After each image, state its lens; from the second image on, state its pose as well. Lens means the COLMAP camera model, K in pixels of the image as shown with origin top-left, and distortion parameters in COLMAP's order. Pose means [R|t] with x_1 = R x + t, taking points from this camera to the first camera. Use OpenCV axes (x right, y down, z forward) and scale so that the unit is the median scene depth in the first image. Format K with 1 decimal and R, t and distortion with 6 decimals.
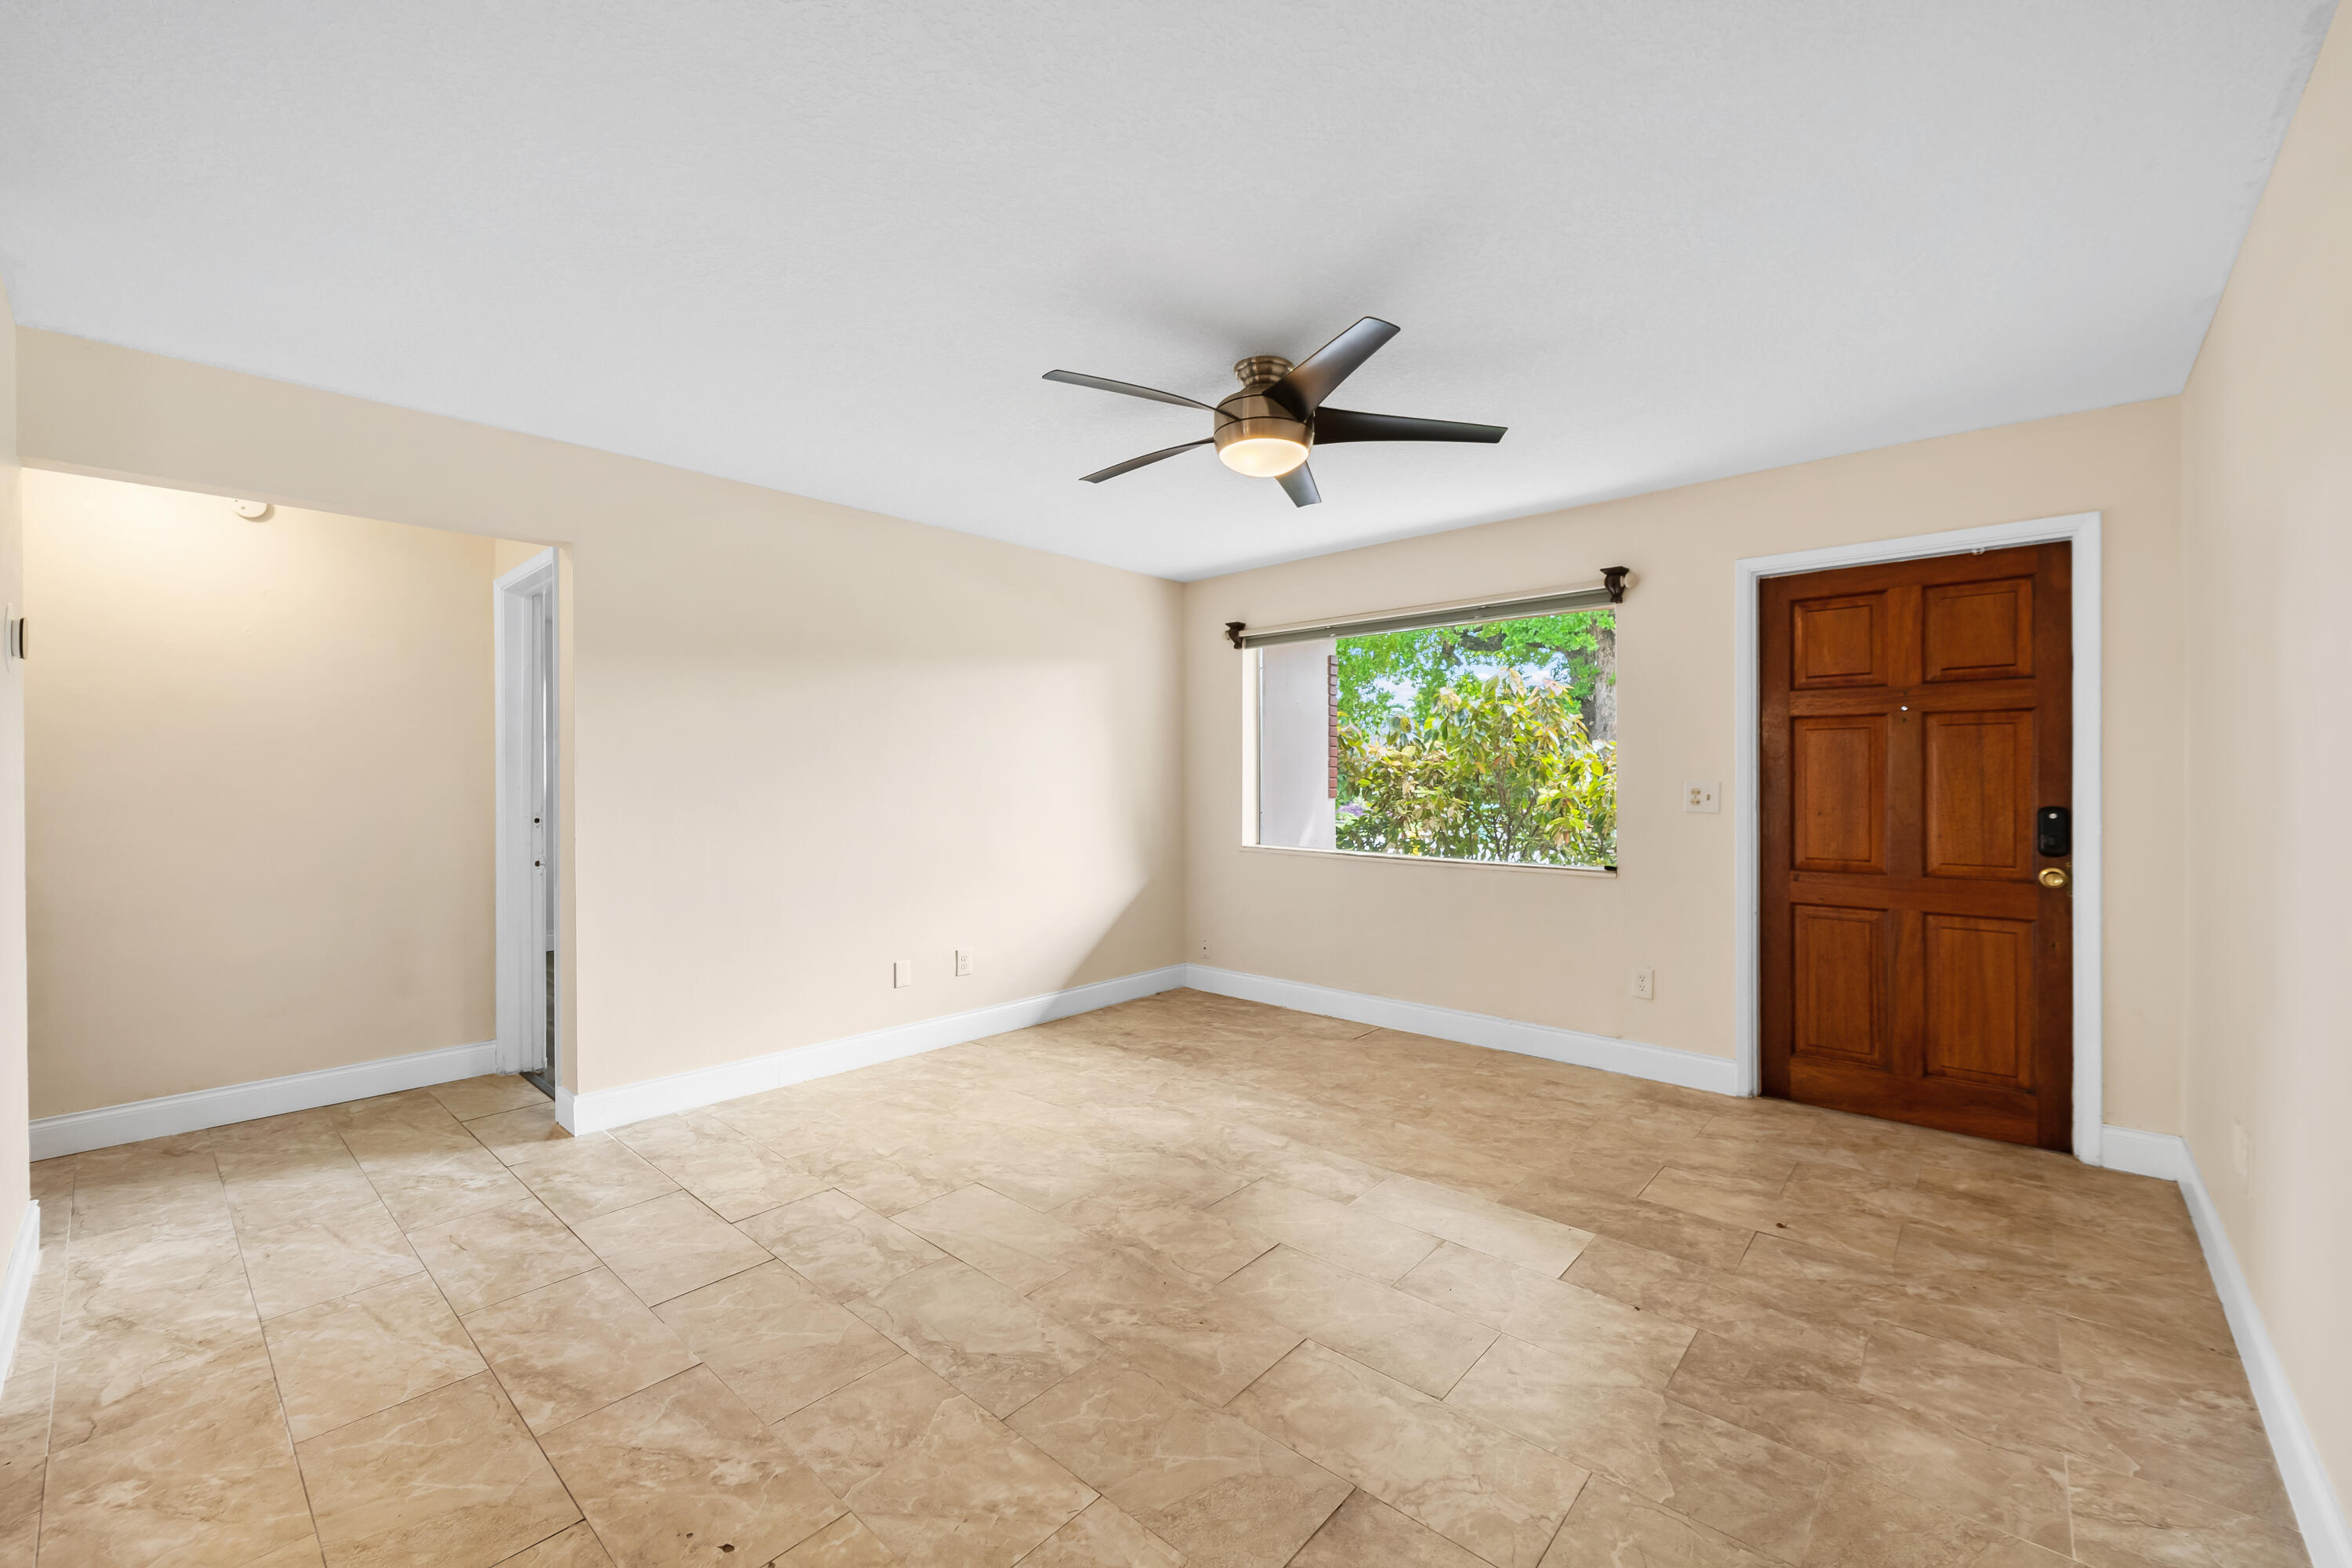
lens RADIAL K [[935.1, 0, 1186.5], [0, 935.1, 781.6], [0, 0, 1]] dist [0.000222, -0.003212]
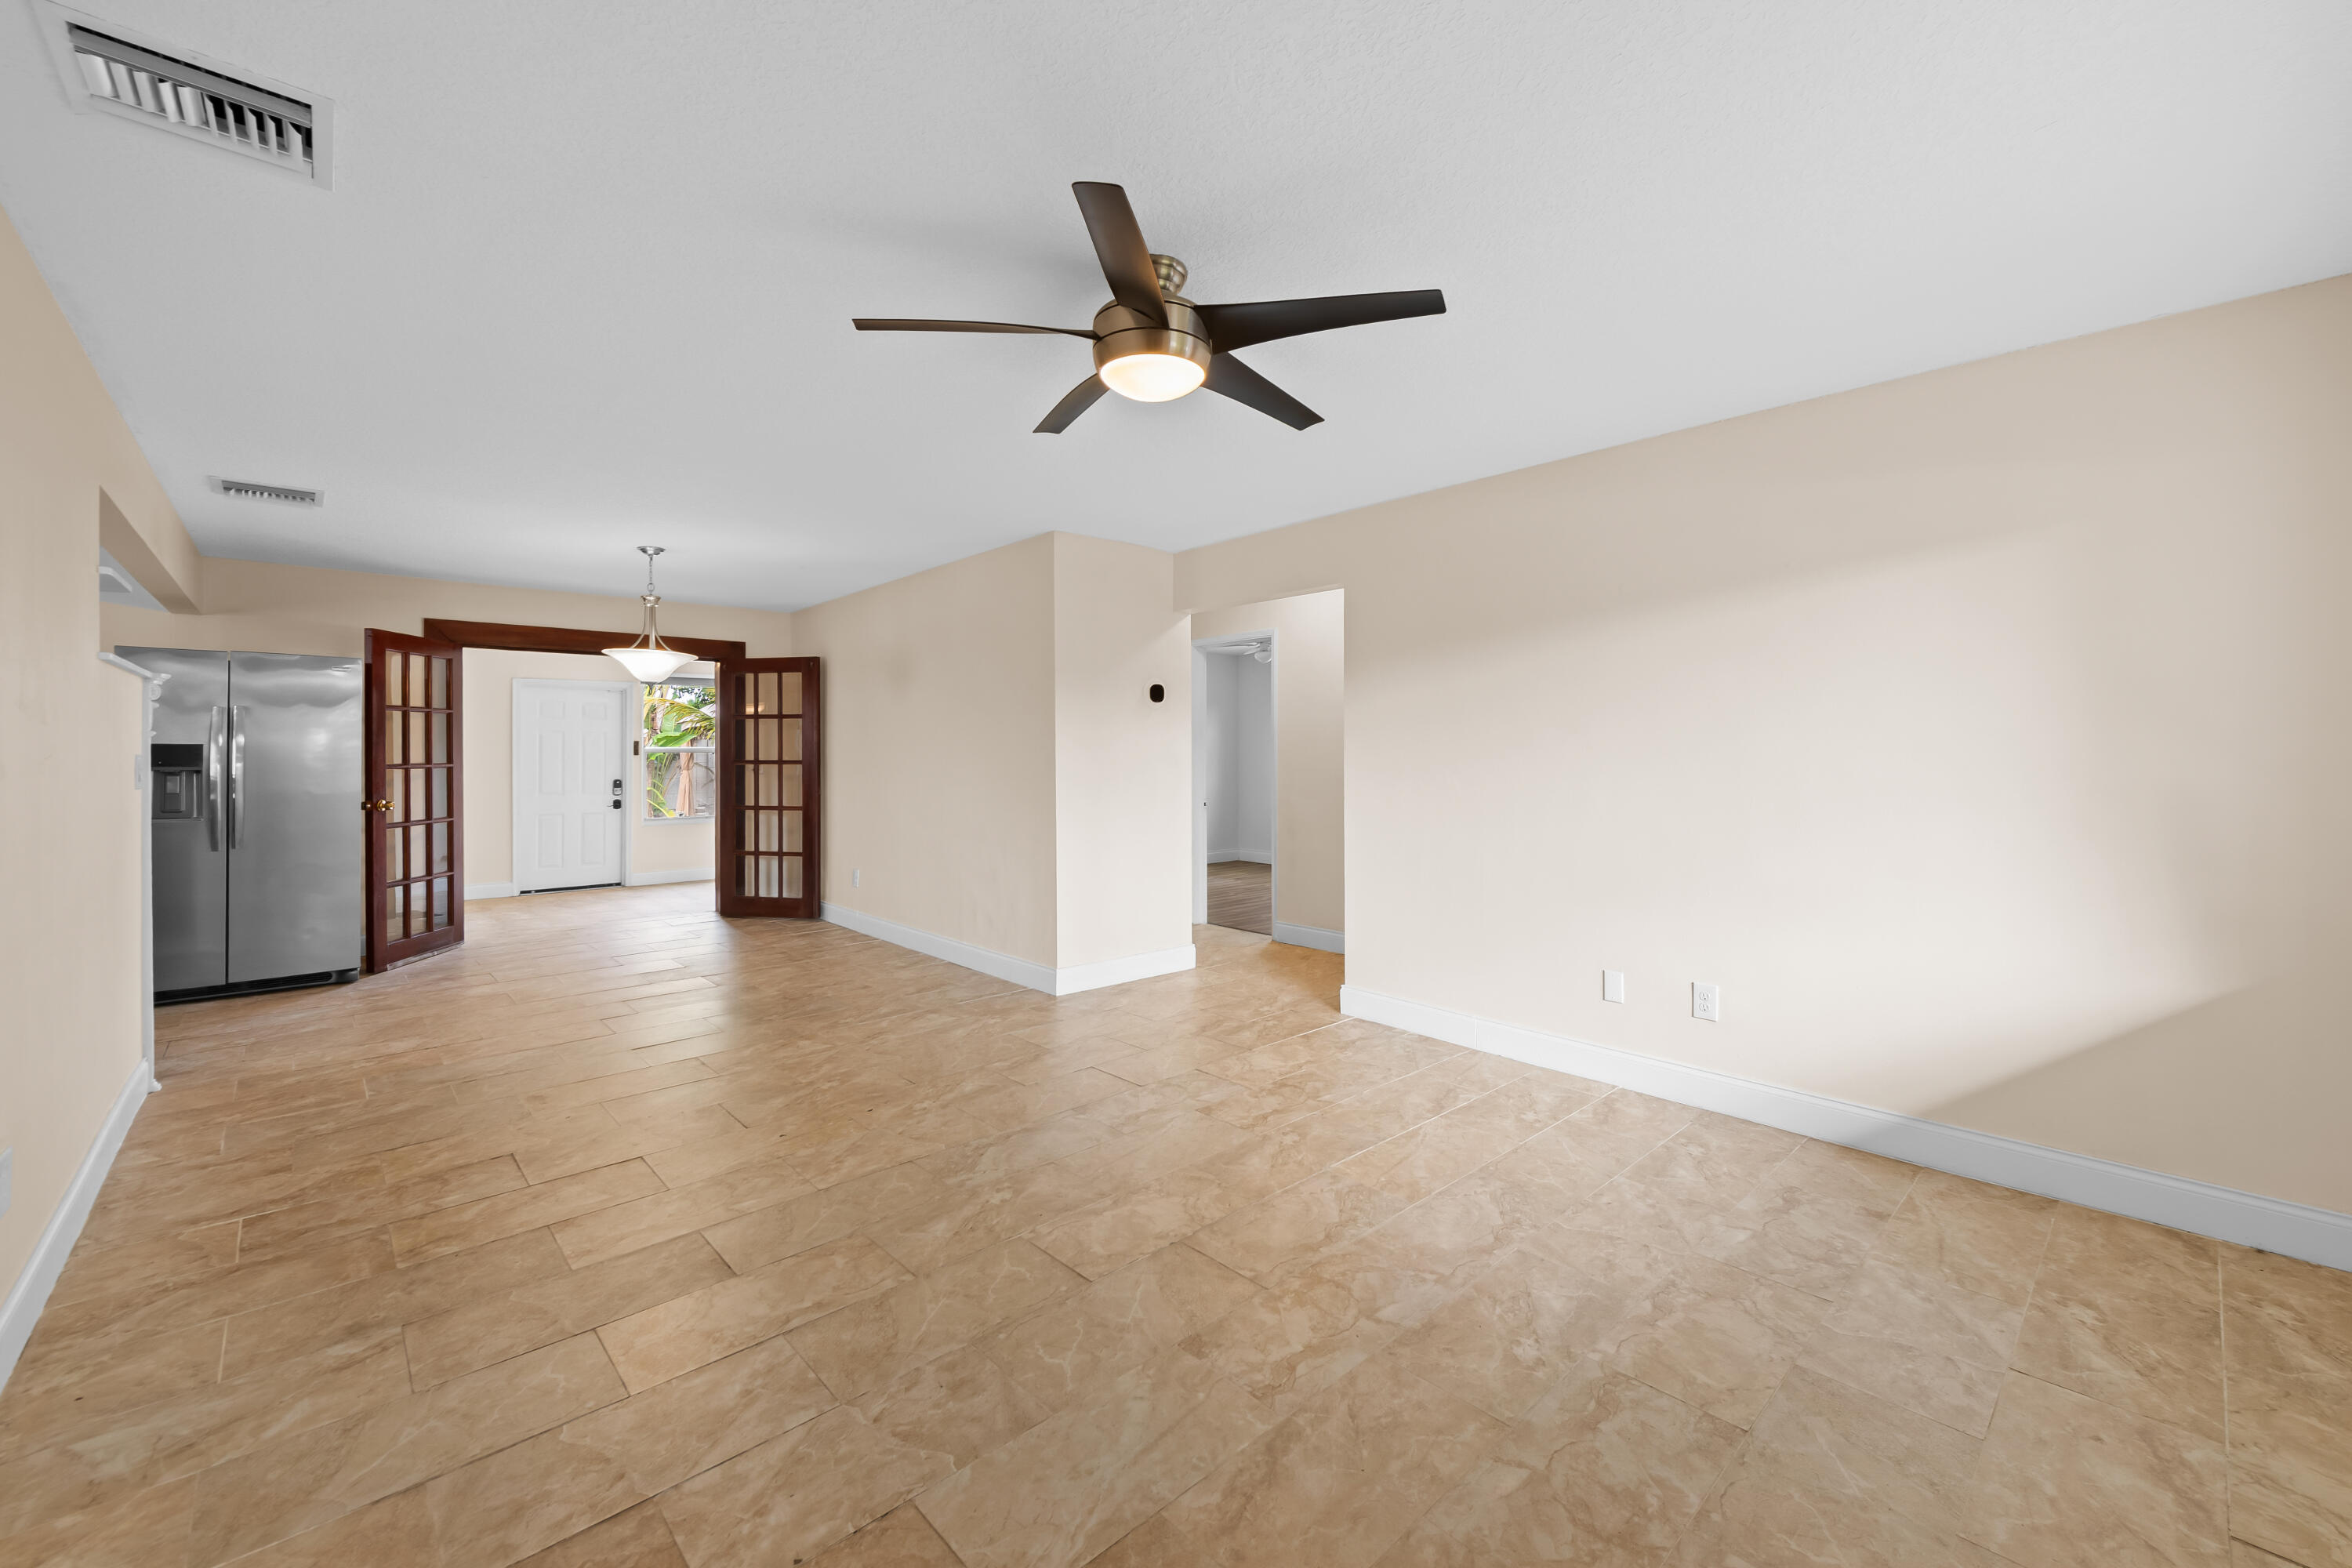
lens RADIAL K [[949.9, 0, 1180.0], [0, 949.9, 759.2], [0, 0, 1]] dist [0.006443, -0.004276]
pose [[-0.101275, 0.010529, -0.994803, 0.785299], [-0.001529, 0.999941, 0.010739, -0.010215], [0.994857, 0.002609, -0.101253, 0.935261]]
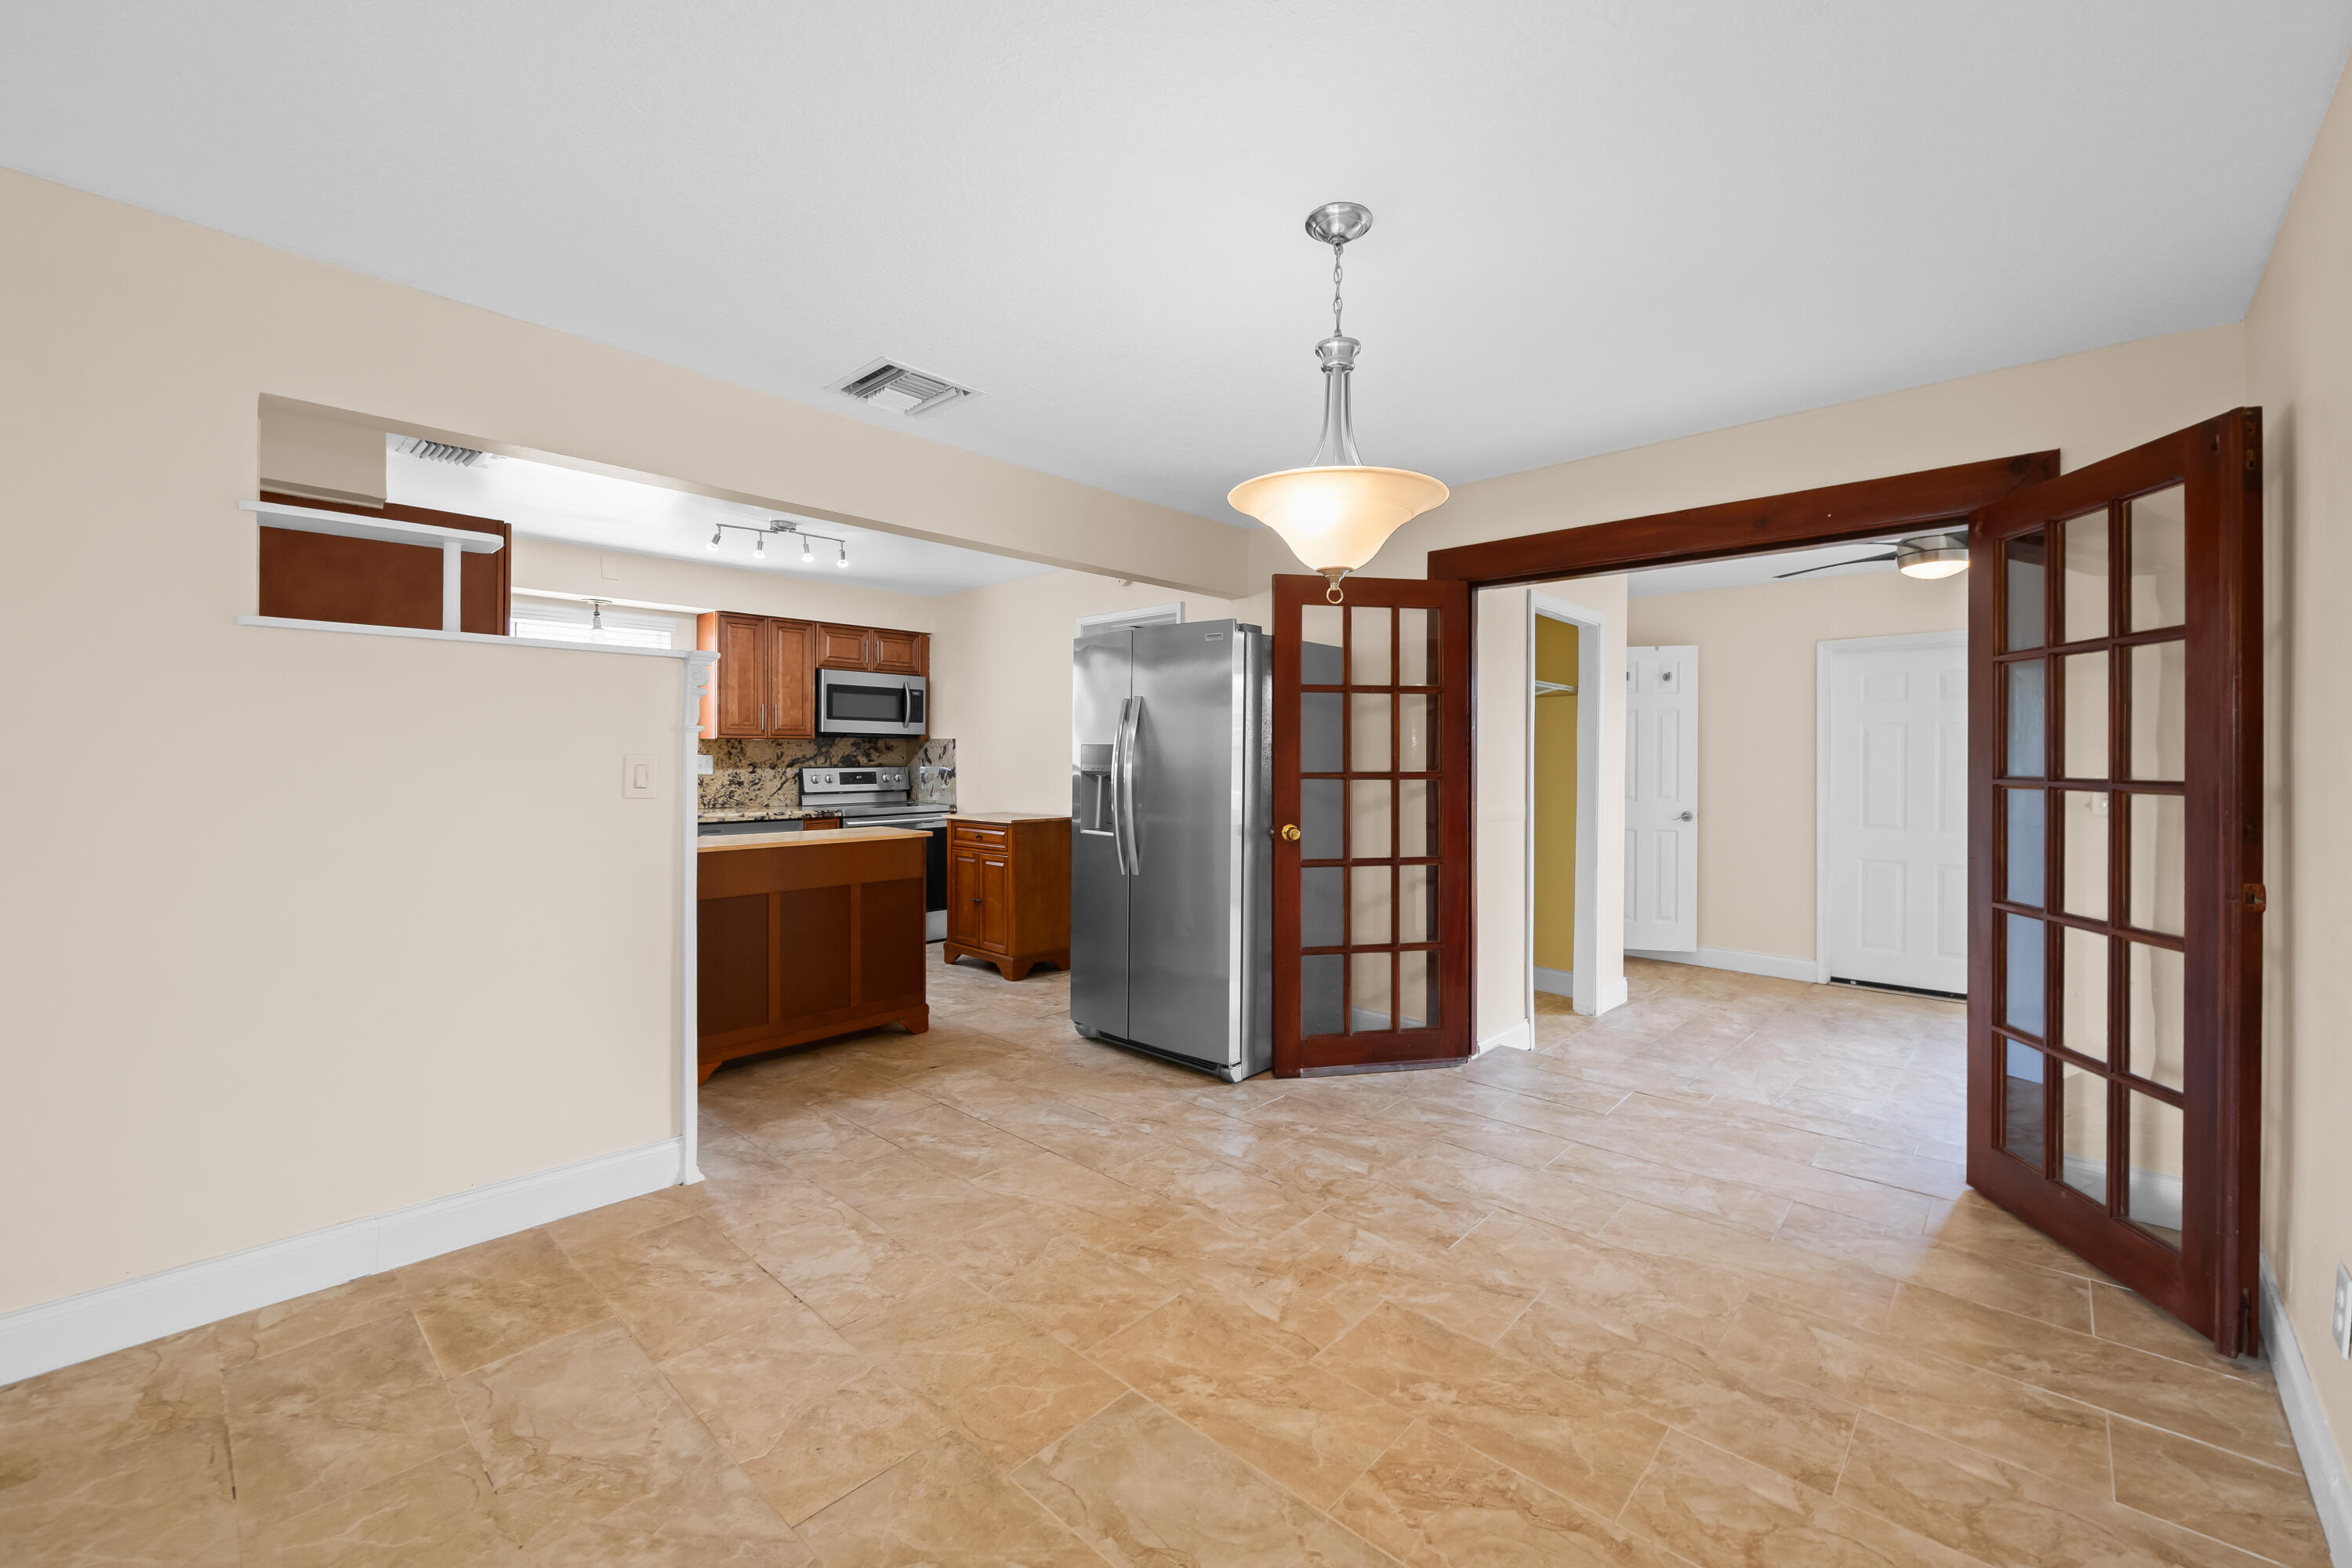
lens RADIAL K [[943.3, 0, 1183.3], [0, 943.3, 757.8], [0, 0, 1]] dist [0.009902, -0.005278]
pose [[-0.999752, 0.000465, 0.022253, -0.697179], [0.000522, 0.999997, 0.002555, -0.000192], [-0.022252, 0.002566, -0.999749, 0.479690]]
